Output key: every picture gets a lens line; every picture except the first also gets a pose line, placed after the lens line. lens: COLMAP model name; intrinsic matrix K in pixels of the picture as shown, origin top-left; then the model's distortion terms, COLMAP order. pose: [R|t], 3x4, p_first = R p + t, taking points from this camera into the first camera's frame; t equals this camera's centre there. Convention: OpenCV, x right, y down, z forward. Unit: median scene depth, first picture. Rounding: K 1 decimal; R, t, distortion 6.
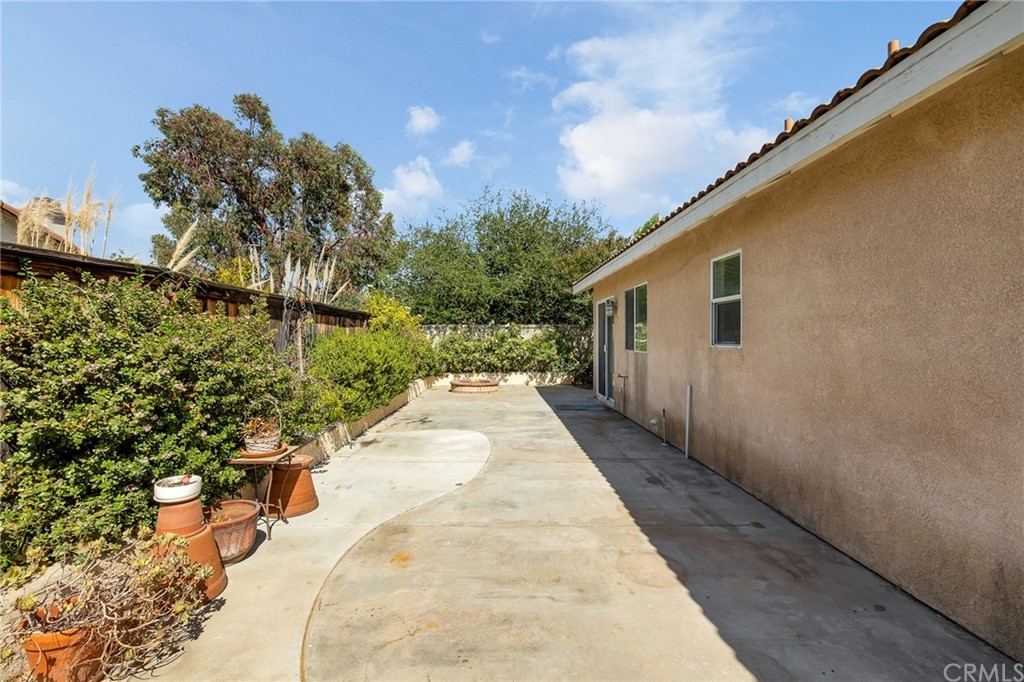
lens RADIAL K [[440.3, 0, 512.4], [0, 440.3, 343.2], [0, 0, 1]] dist [0.004633, -0.001057]
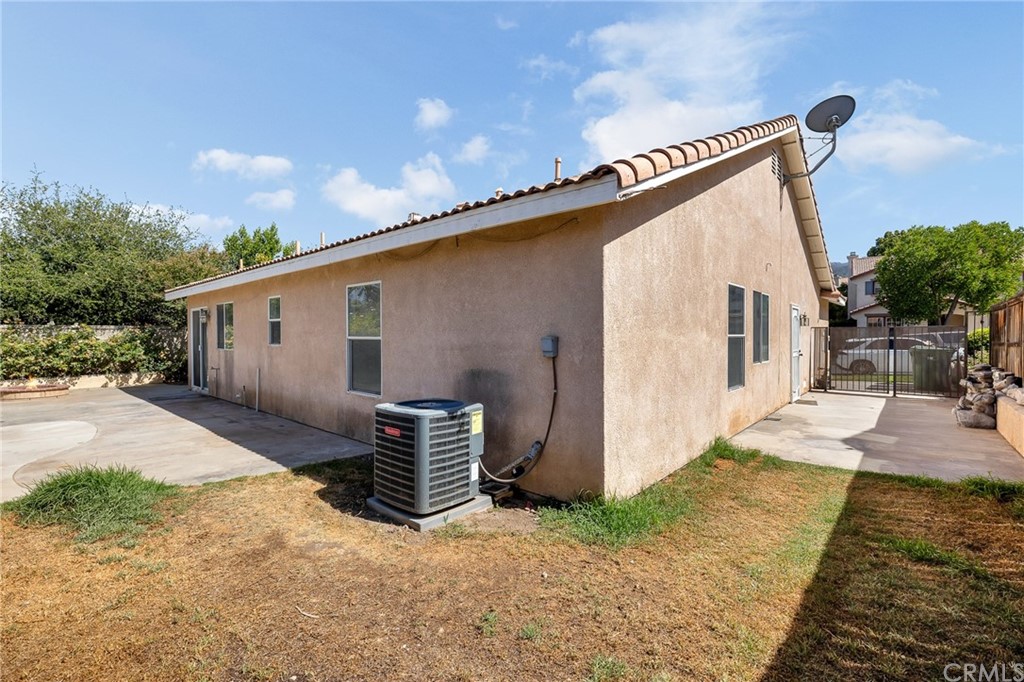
lens RADIAL K [[440.3, 0, 512.9], [0, 440.3, 340.7], [0, 0, 1]] dist [0.004633, -0.001057]
pose [[0.681912, -0.014006, 0.731300, -0.067407], [0.012560, 0.999893, 0.007439, -0.004696], [-0.731327, 0.004113, 0.682015, -0.345776]]
